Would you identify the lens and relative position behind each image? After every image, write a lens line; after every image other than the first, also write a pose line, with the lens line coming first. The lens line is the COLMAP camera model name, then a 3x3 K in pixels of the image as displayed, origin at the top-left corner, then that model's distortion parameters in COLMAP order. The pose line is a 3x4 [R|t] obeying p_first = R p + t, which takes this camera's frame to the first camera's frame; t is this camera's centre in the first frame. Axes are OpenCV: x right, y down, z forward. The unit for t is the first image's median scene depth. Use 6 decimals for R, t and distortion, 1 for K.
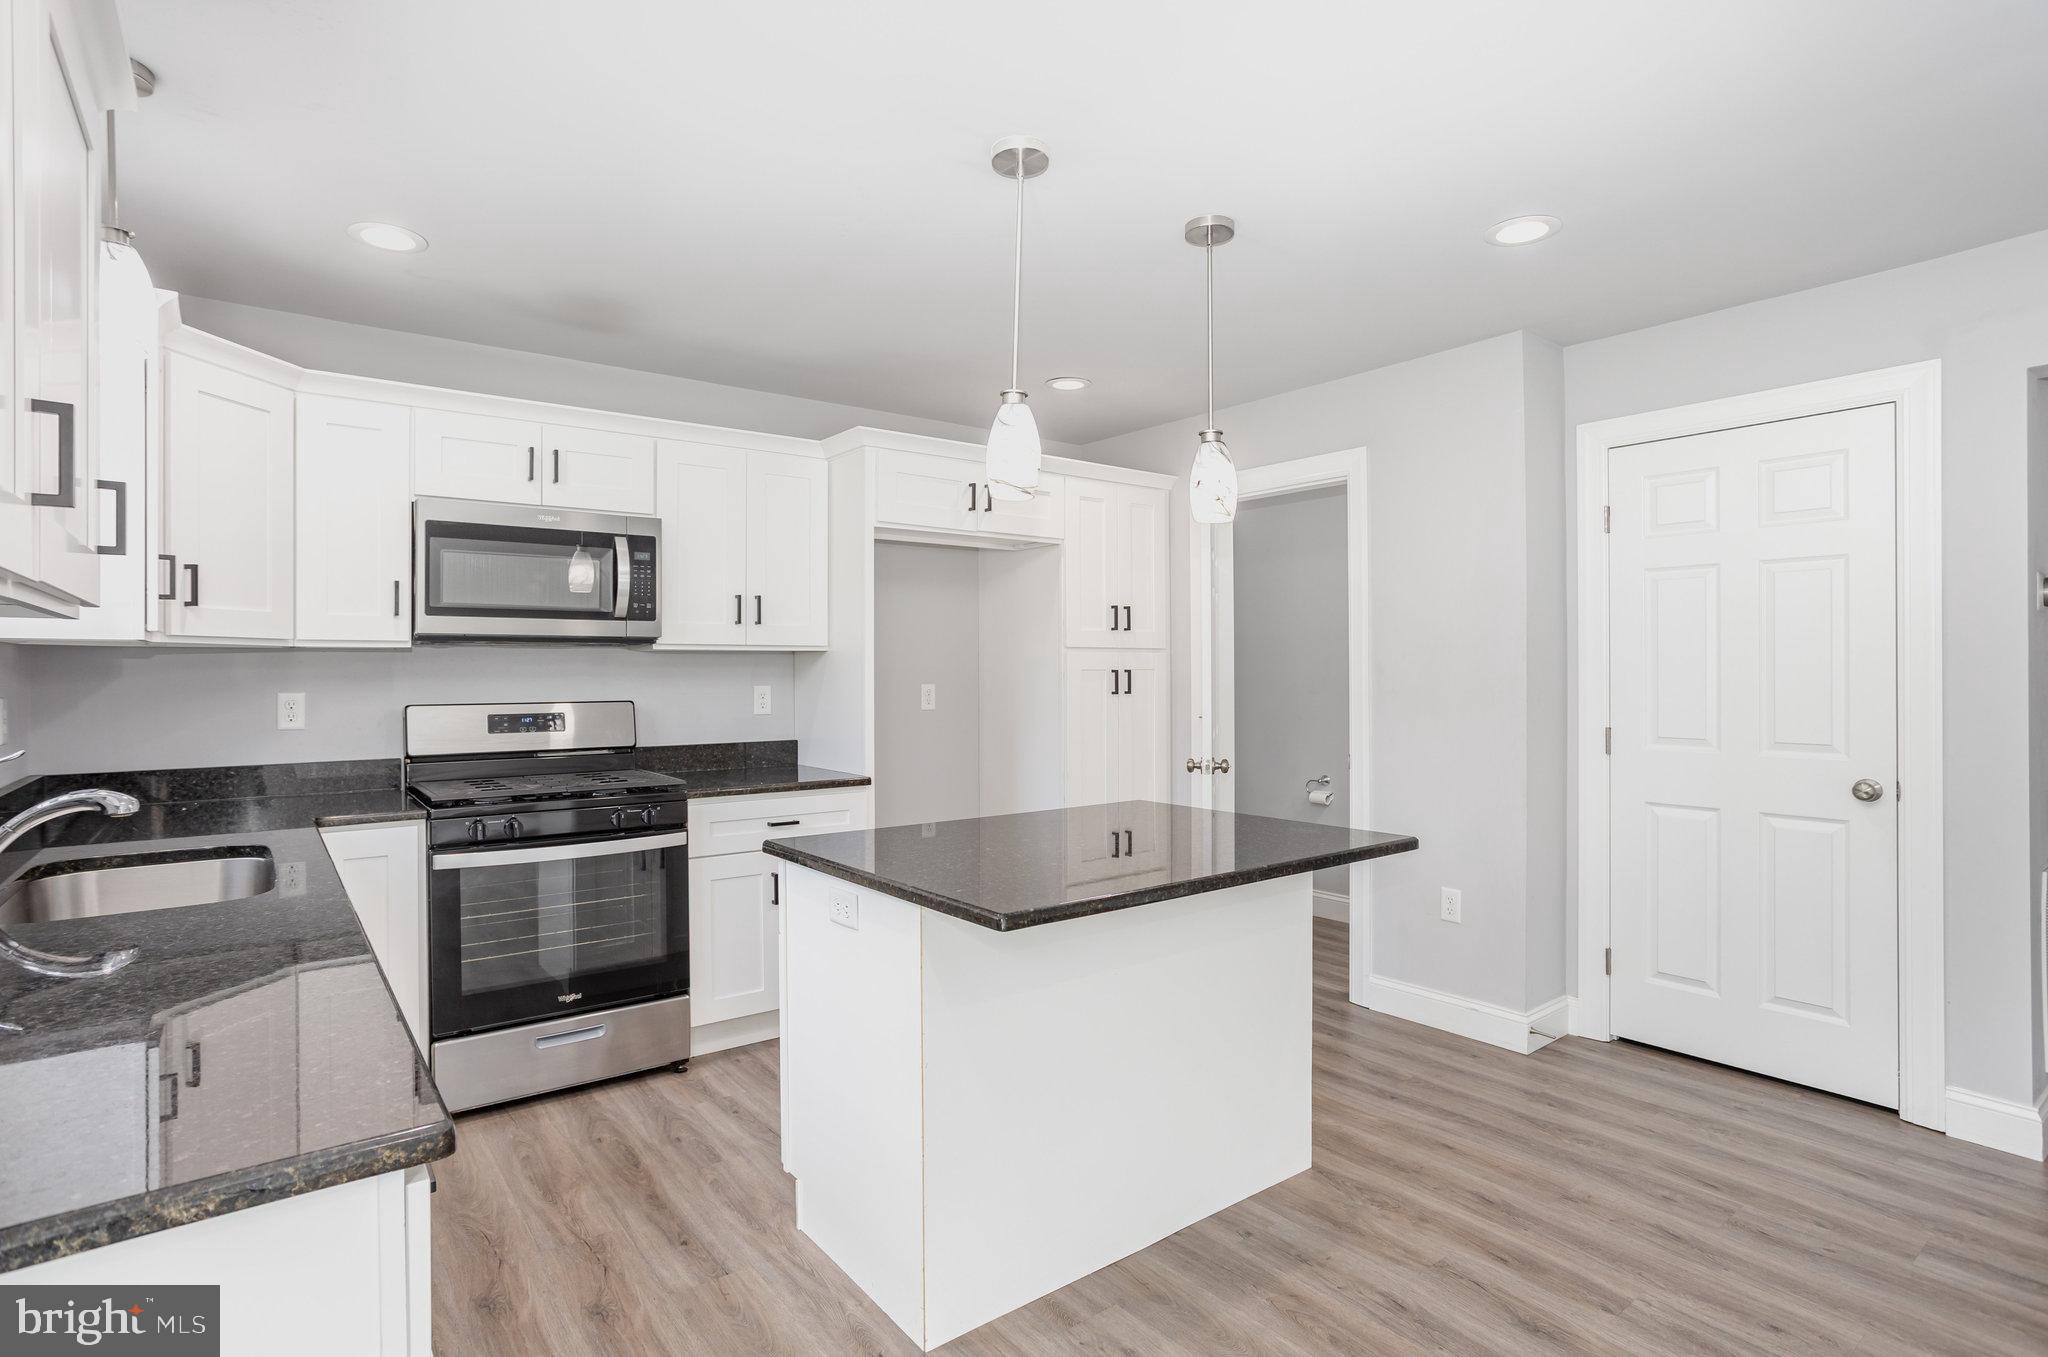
lens RADIAL K [[1024.8, 0, 1021.0], [0, 1024.8, 668.9], [0, 0, 1]] dist [-0.052746, 0.032227]
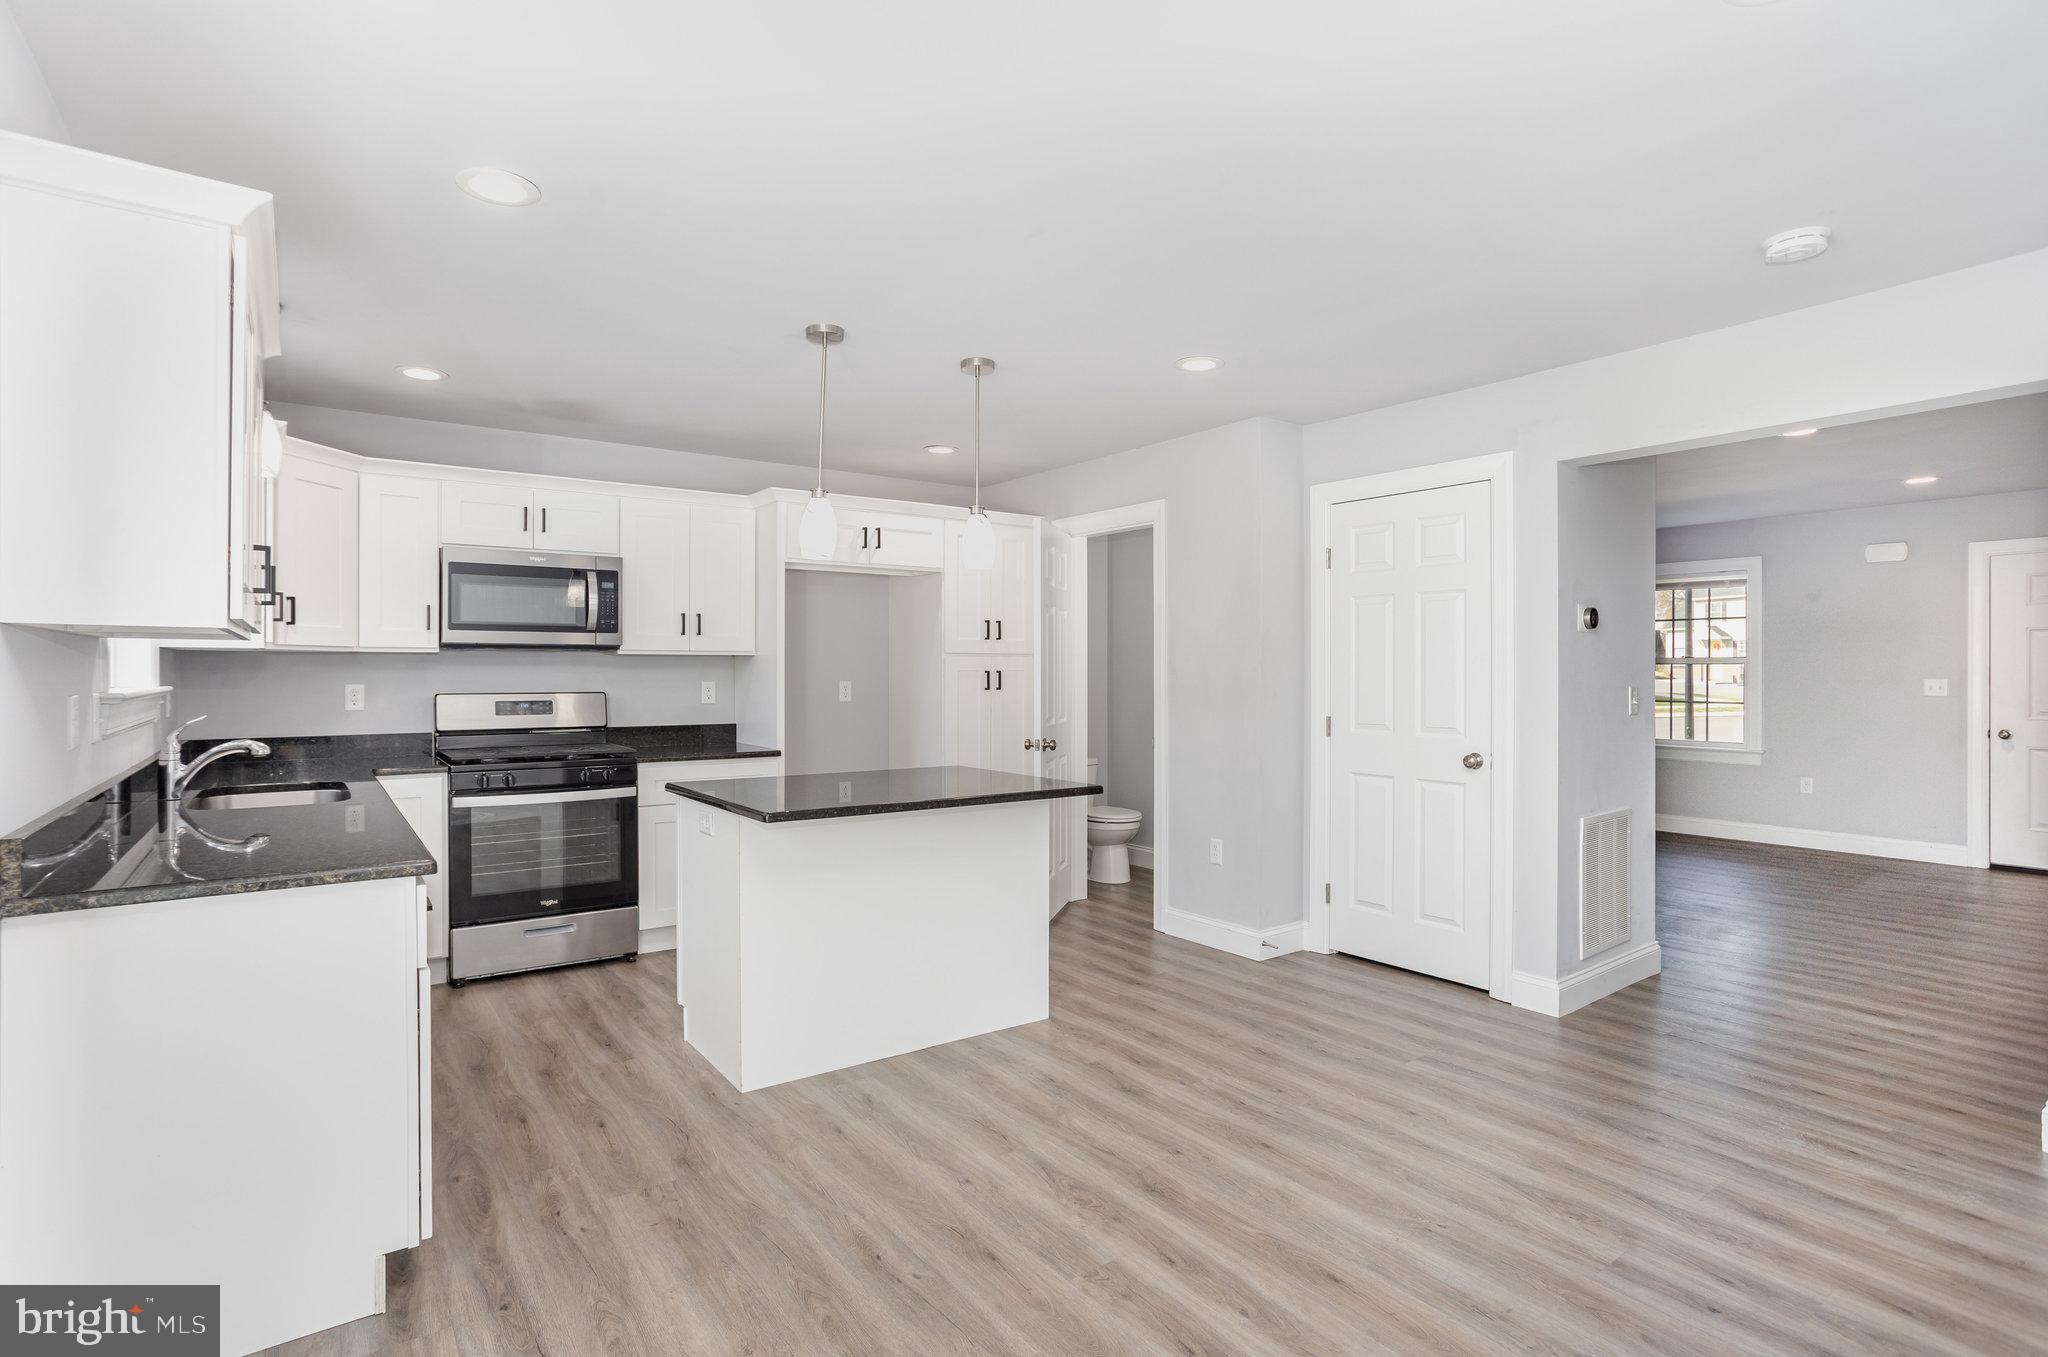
lens RADIAL K [[1002.5, 0, 1020.9], [0, 1002.5, 672.9], [0, 0, 1]] dist [-0.052327, 0.027926]
pose [[0.999703, 0.005054, -0.023856, 0.232220], [-0.004963, 0.999980, 0.003862, -0.001903], [0.023875, -0.003742, 0.999708, -0.345115]]
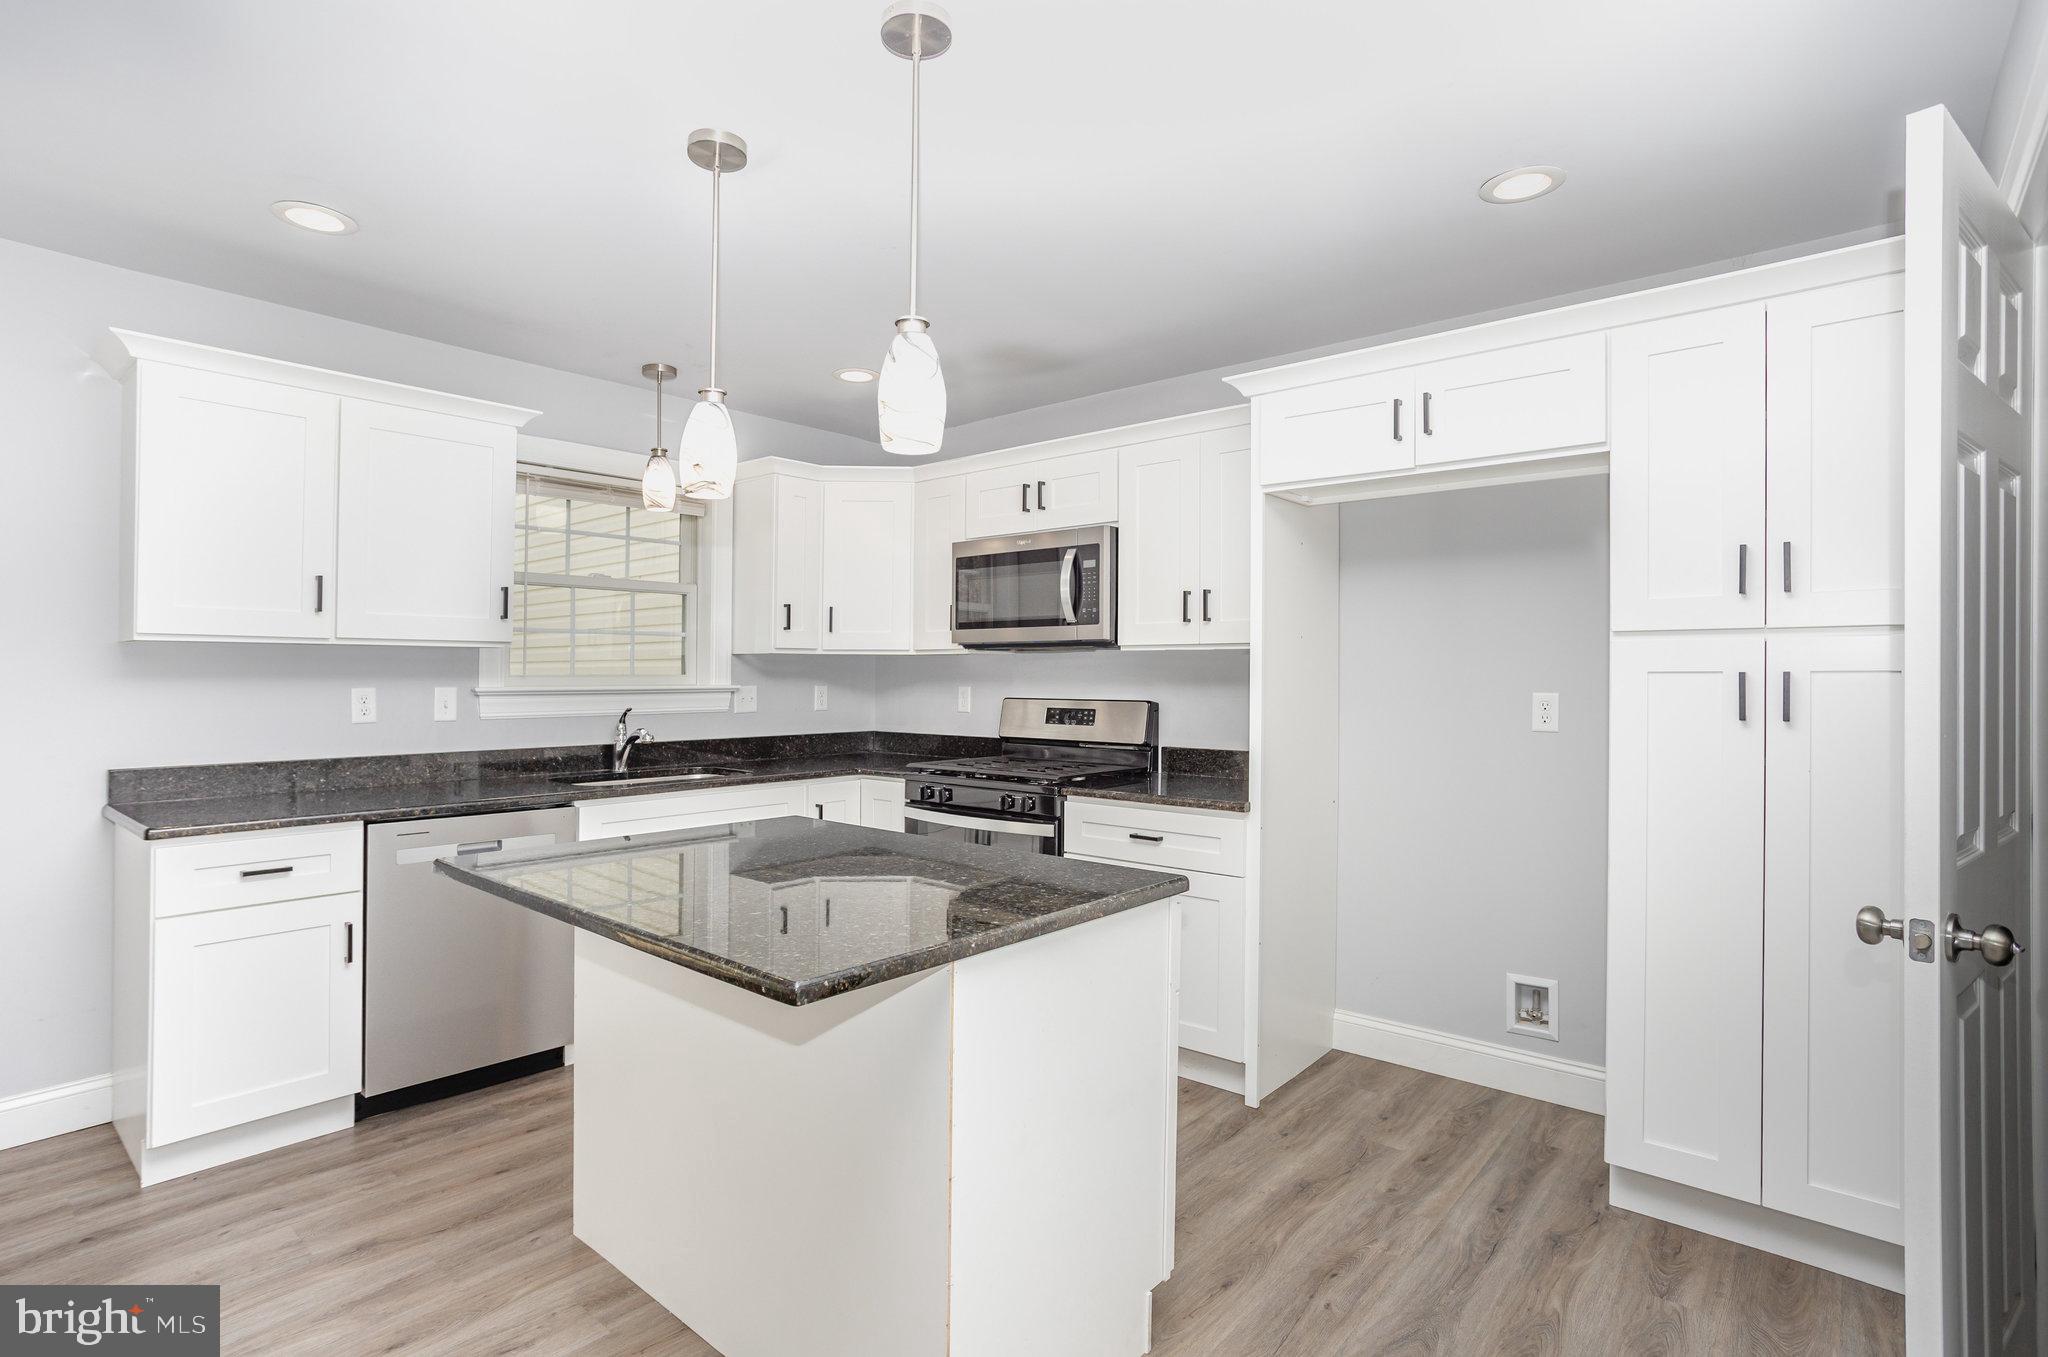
lens RADIAL K [[1002.5, 0, 1020.9], [0, 1002.5, 672.9], [0, 0, 1]] dist [-0.052327, 0.027926]
pose [[0.203719, 0.003300, -0.979024, 0.702505], [-0.001927, 0.999994, 0.002970, 0.000301], [0.979028, 0.001281, 0.203724, 0.791906]]
